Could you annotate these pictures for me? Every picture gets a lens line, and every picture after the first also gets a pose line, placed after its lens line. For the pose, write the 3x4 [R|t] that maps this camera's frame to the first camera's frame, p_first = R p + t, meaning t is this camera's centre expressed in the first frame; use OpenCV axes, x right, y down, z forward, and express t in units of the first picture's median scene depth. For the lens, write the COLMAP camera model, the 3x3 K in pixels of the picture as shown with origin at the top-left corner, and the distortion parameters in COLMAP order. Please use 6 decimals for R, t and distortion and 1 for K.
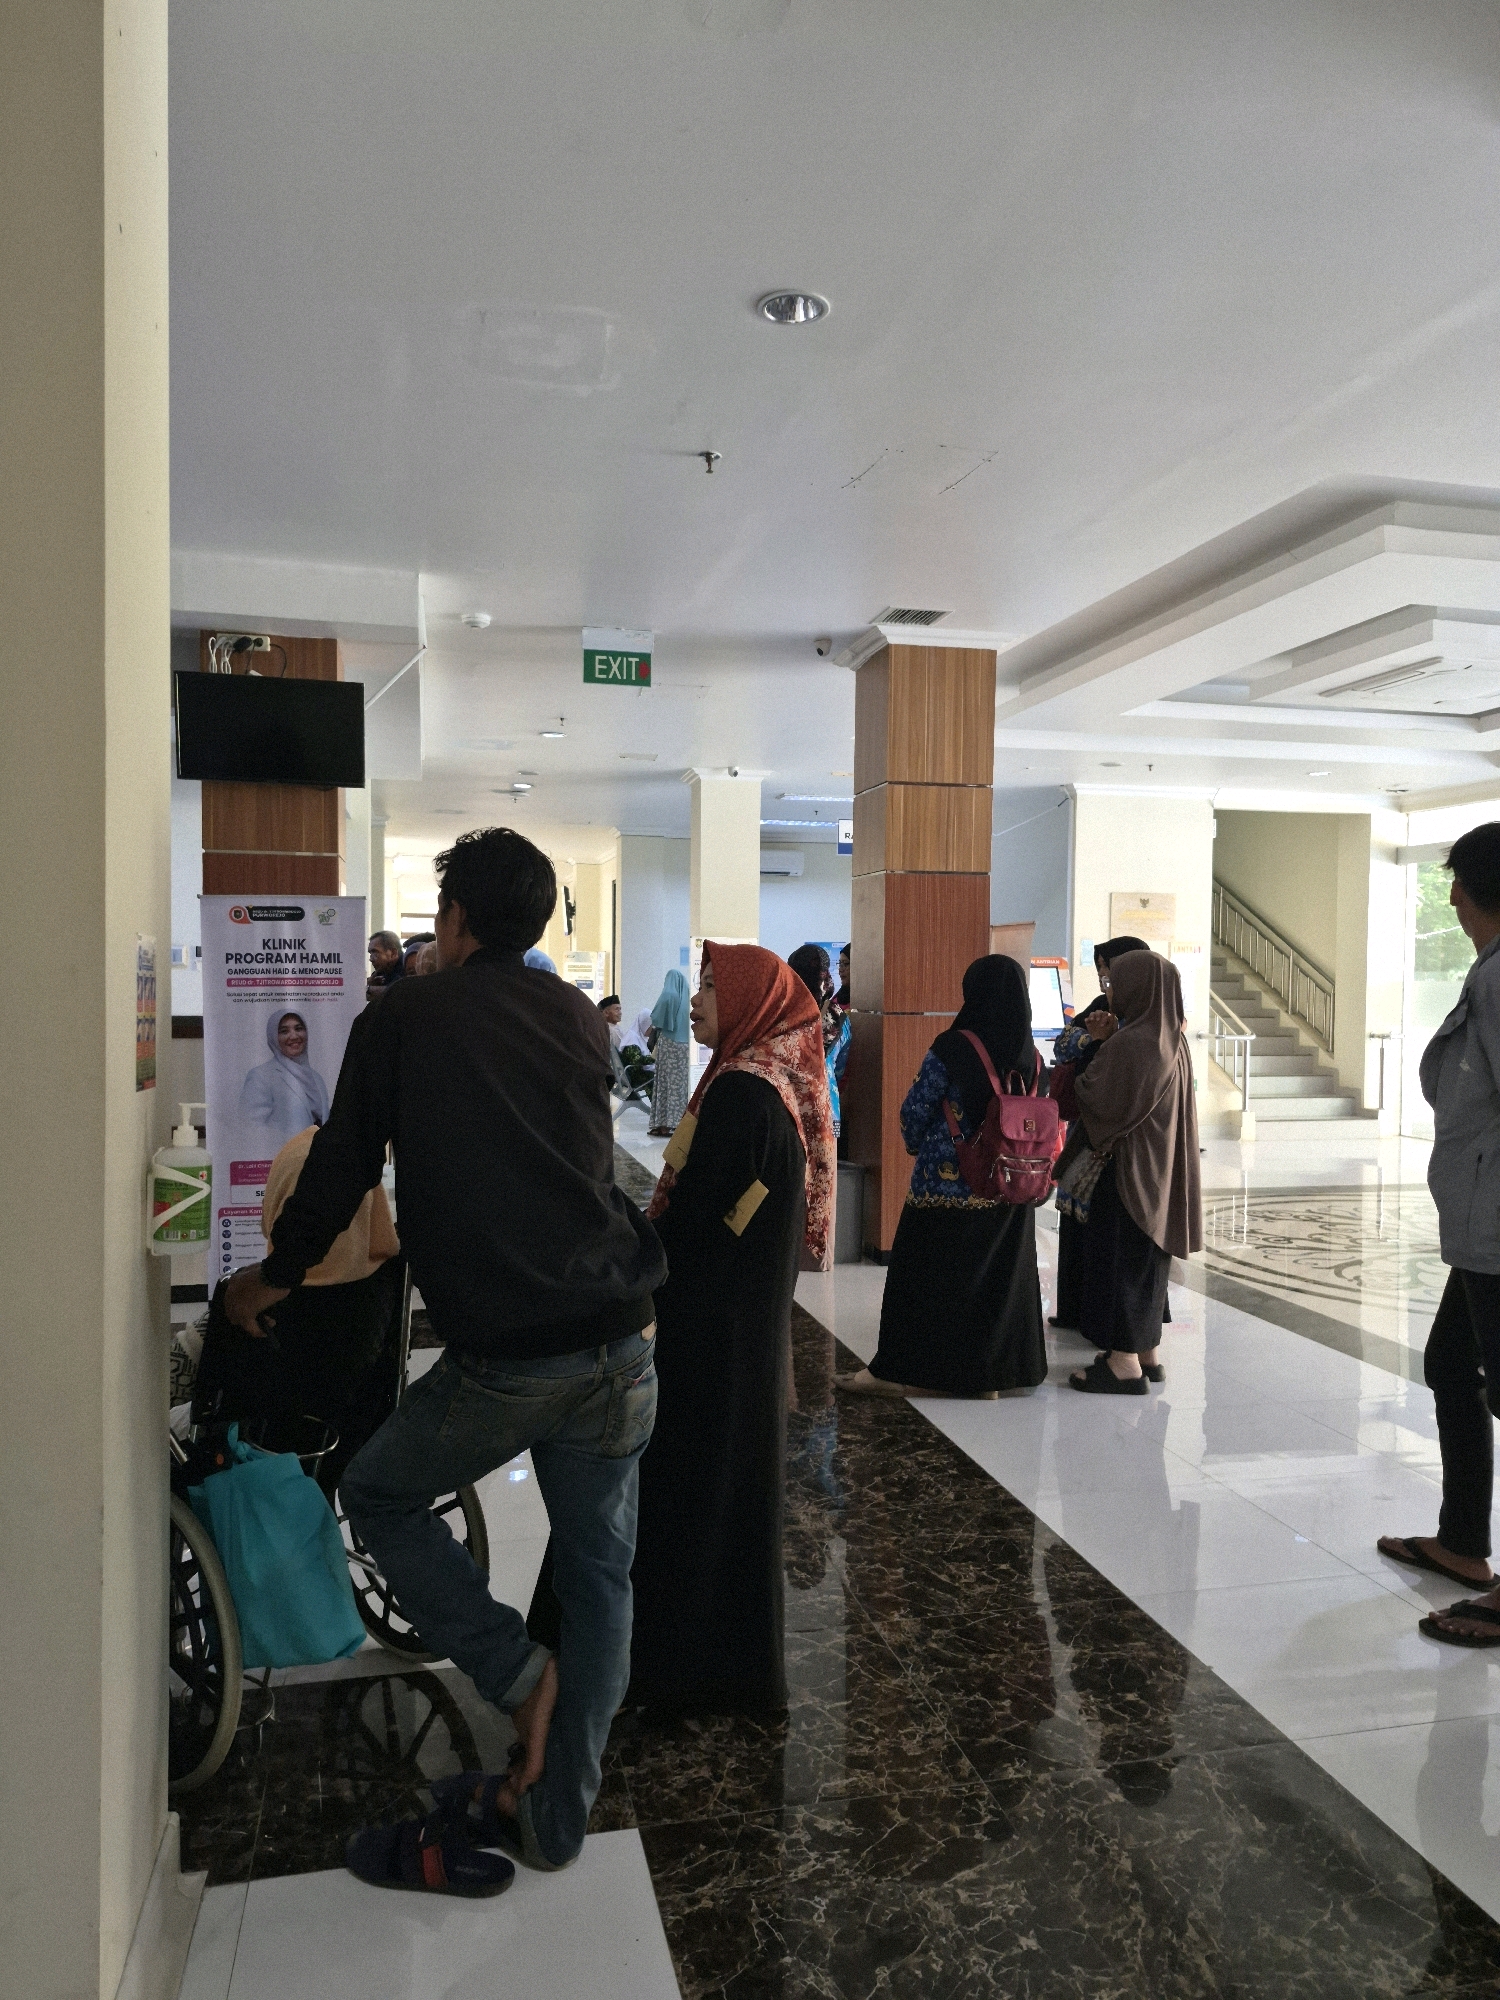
lens RADIAL K [[1467.4, 0, 759.8], [0, 1467.4, 998.3], [0, 0, 1]] dist [0.082031, -0.090176]
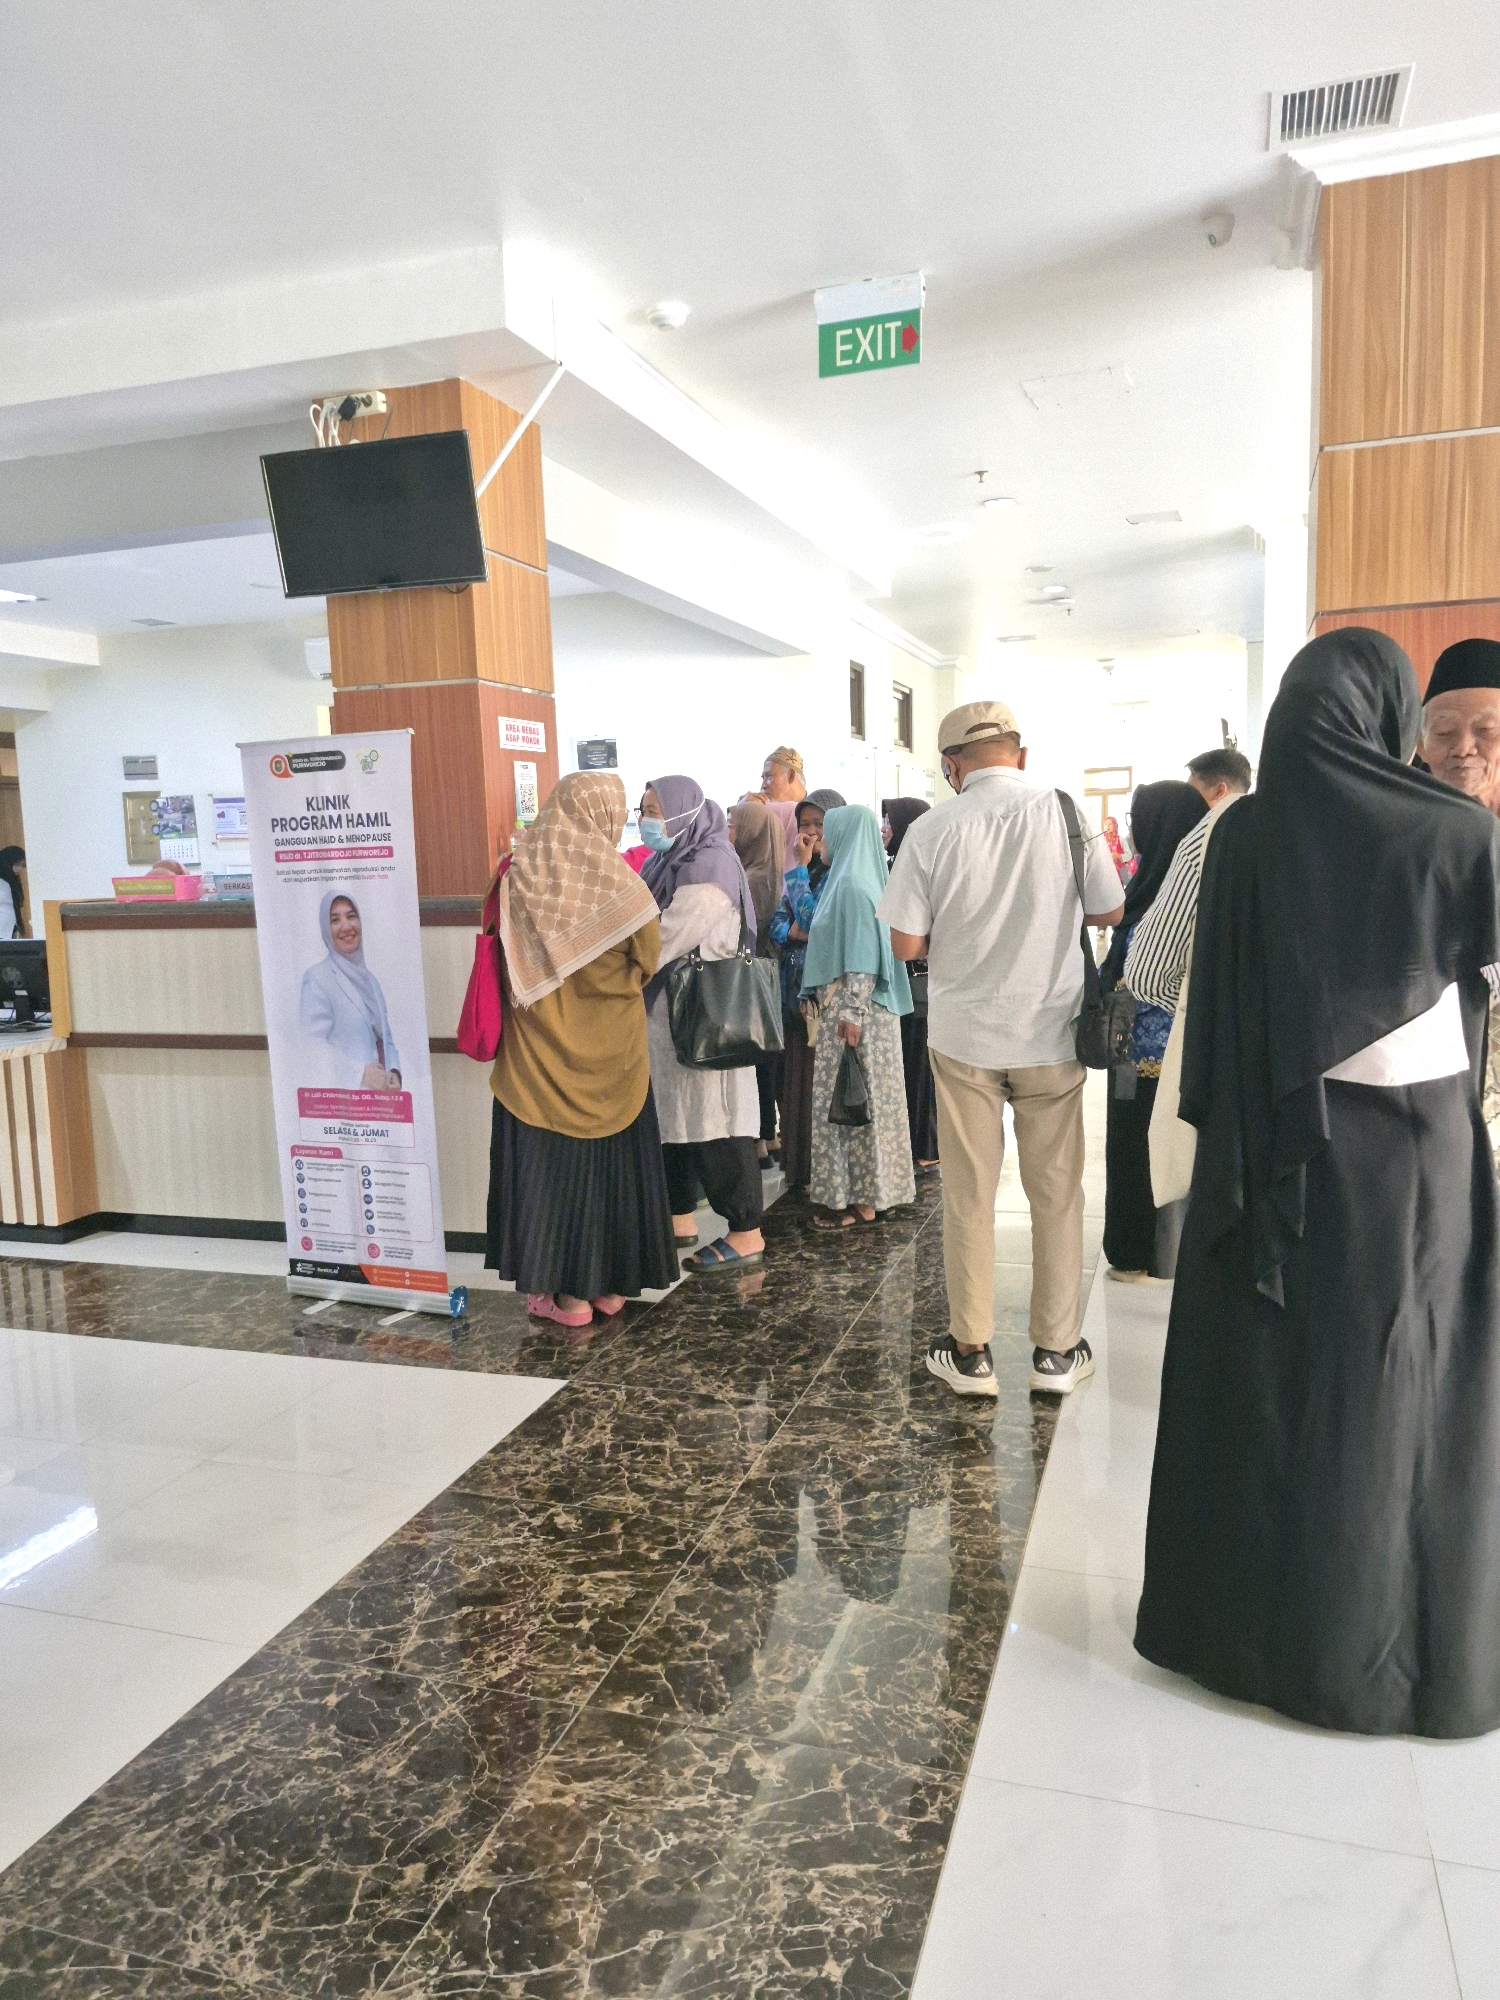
lens RADIAL K [[1467.4, 0, 759.8], [0, 1467.4, 998.3], [0, 0, 1]] dist [0.082031, -0.090176]
pose [[0.831278, 0.023987, -0.555340, 0.274893], [0.027757, 0.996031, 0.084572, 0.004426], [0.555164, -0.085717, 0.827312, 0.493594]]
